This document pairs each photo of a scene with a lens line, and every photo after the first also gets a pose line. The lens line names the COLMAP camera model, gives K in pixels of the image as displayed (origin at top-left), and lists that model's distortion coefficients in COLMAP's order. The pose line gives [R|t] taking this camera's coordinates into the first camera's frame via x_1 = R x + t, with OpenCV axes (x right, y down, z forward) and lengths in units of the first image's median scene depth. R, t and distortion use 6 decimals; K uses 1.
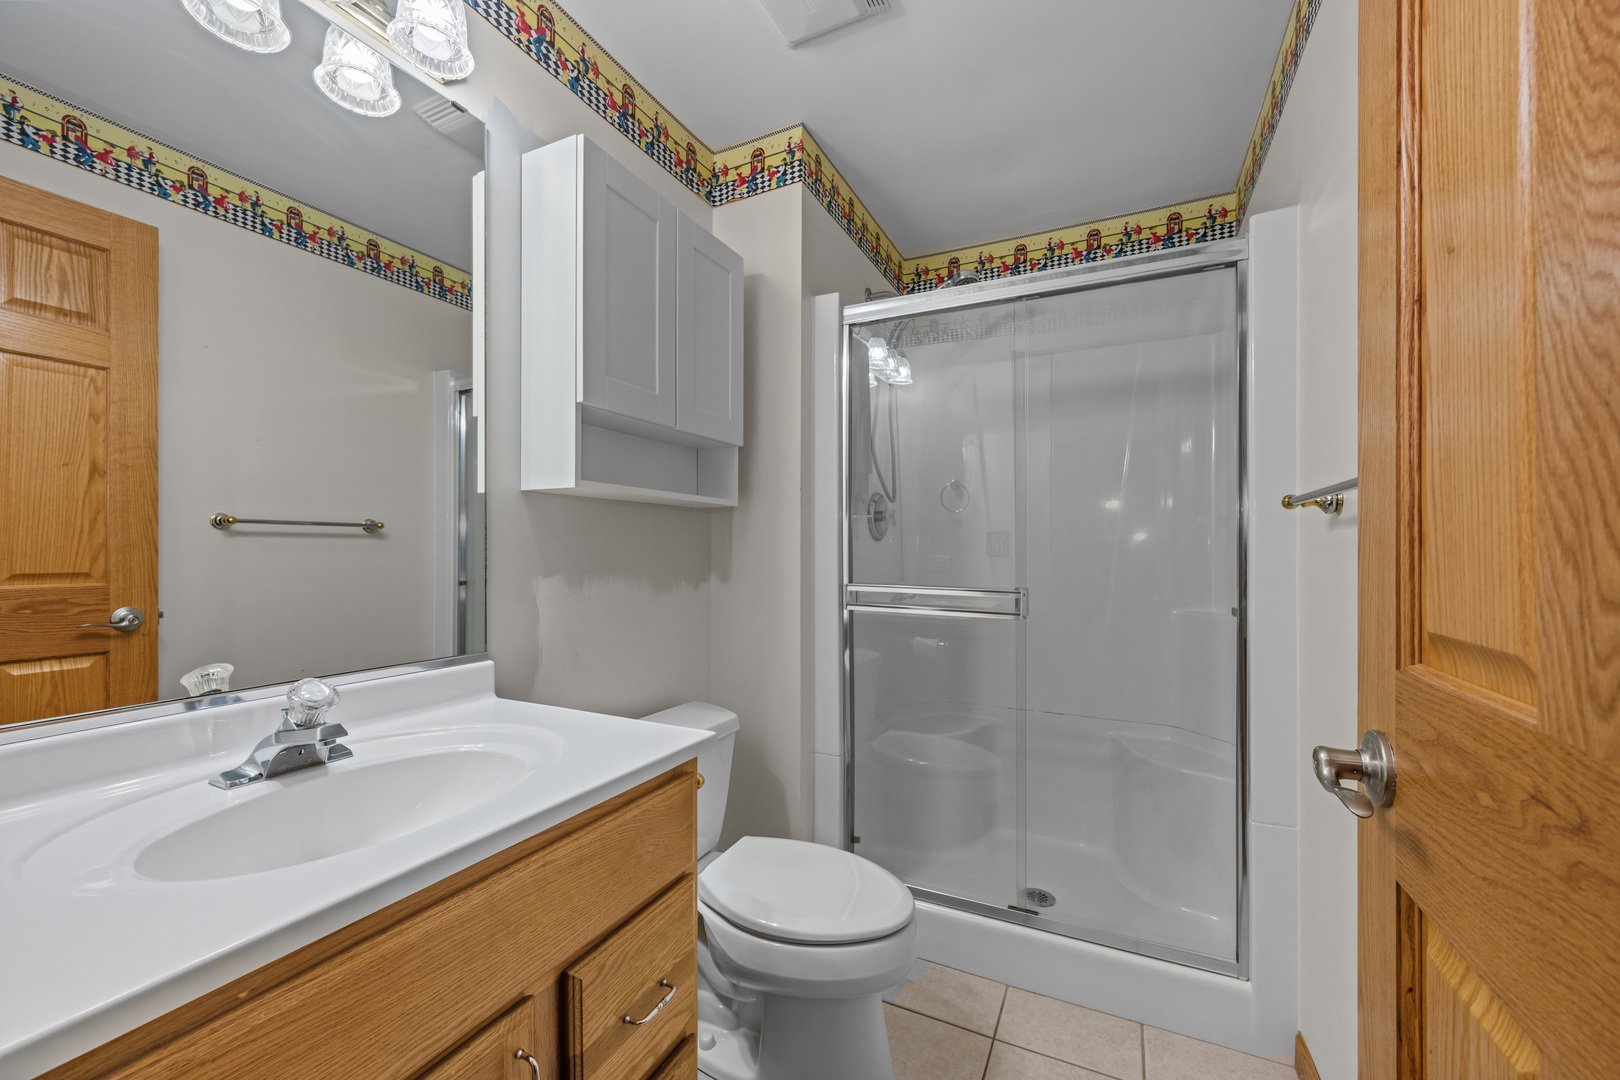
lens RADIAL K [[634.4, 0, 812.5], [0, 634.4, 540.9], [0, 0, 1]] dist [-0.000957, 0.000075]
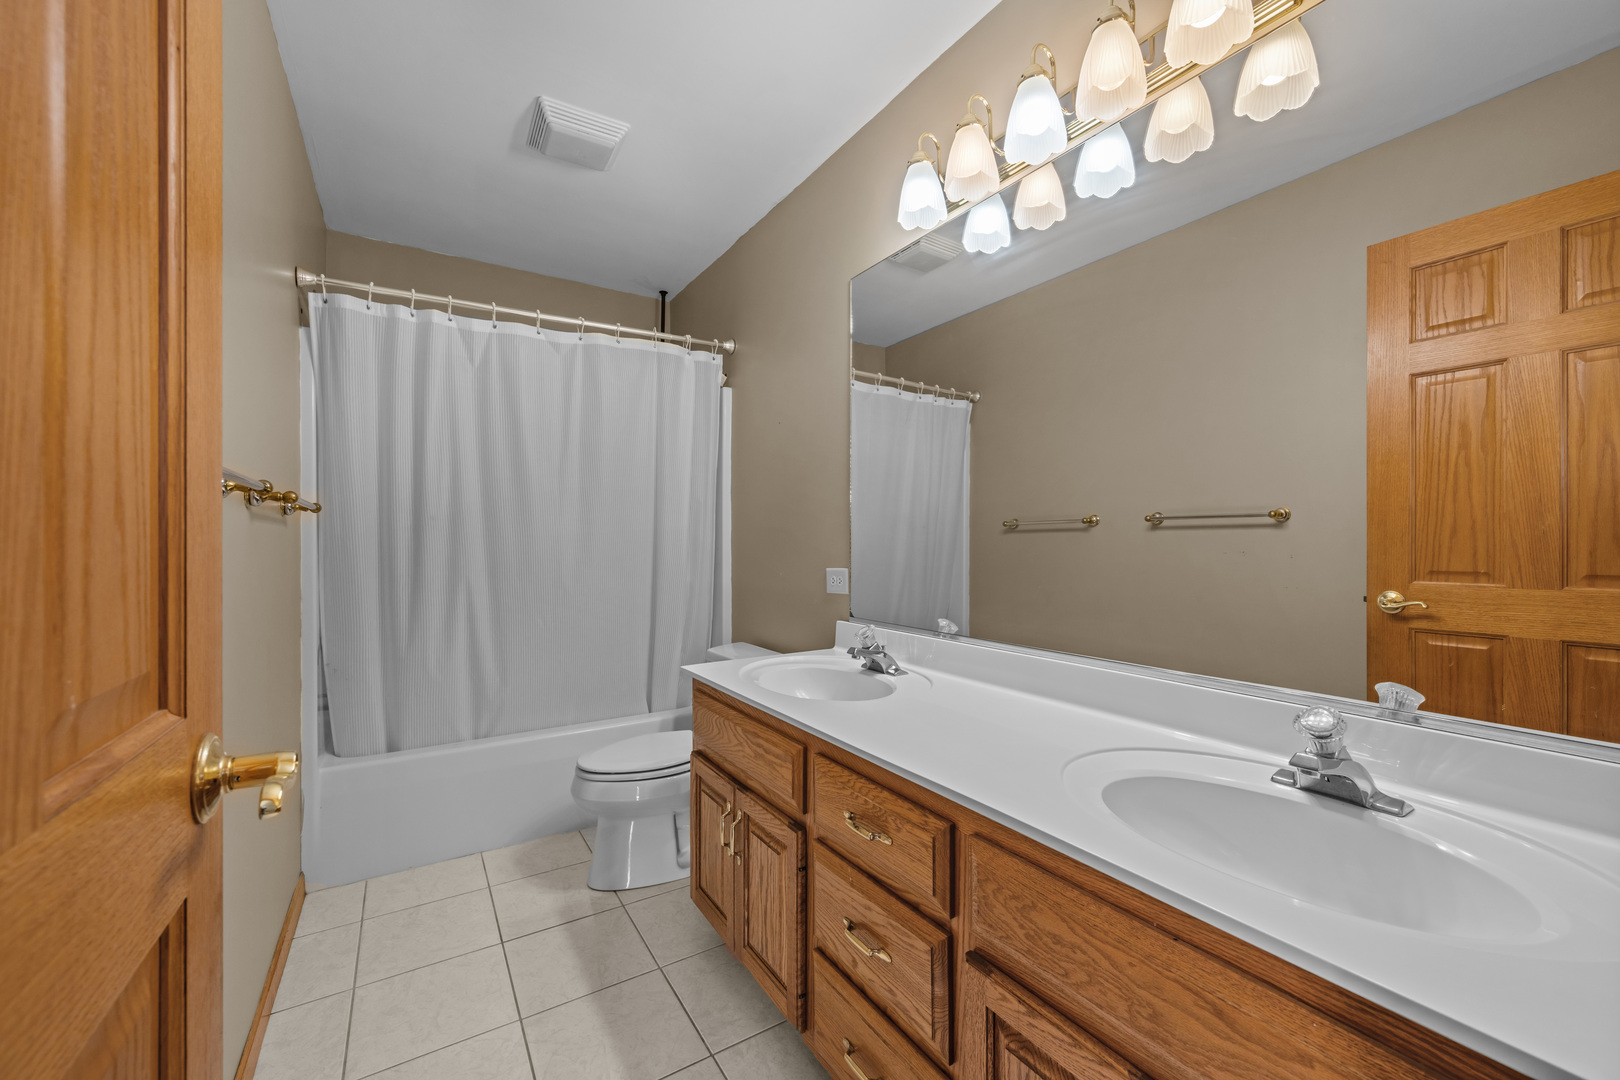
lens RADIAL K [[634.4, 0, 812.5], [0, 634.4, 540.9], [0, 0, 1]] dist [-0.000957, 0.000075]
pose [[-0.523432, -0.009639, -0.852013, 0.325750], [-0.002274, 0.999948, -0.009915, 0.019672], [0.852064, -0.003252, -0.523427, 0.879517]]
